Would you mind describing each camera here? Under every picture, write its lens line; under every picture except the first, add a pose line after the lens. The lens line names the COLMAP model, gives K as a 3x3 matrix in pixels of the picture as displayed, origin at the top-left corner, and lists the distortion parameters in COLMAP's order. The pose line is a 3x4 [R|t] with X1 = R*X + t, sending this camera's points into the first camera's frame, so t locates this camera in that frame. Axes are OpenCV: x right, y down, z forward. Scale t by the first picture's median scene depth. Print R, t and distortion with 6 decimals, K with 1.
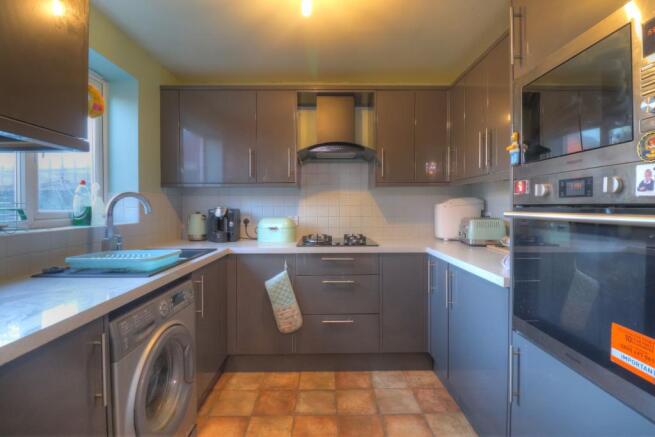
lens RADIAL K [[309.0, 0, 327.9], [0, 309.0, 212.4], [0, 0, 1]] dist [-0.011500, 0.000058]
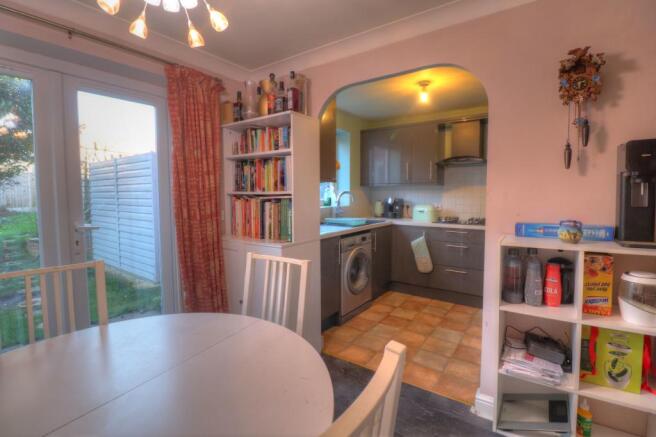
lens RADIAL K [[309.5, 0, 327.4], [0, 309.5, 215.2], [0, 0, 1]] dist [-0.011500, 0.000058]
pose [[0.814329, 0.044613, -0.578686, 0.410192], [-0.011401, 0.998079, 0.060903, -0.023049], [0.580291, -0.042997, 0.813273, -0.680397]]
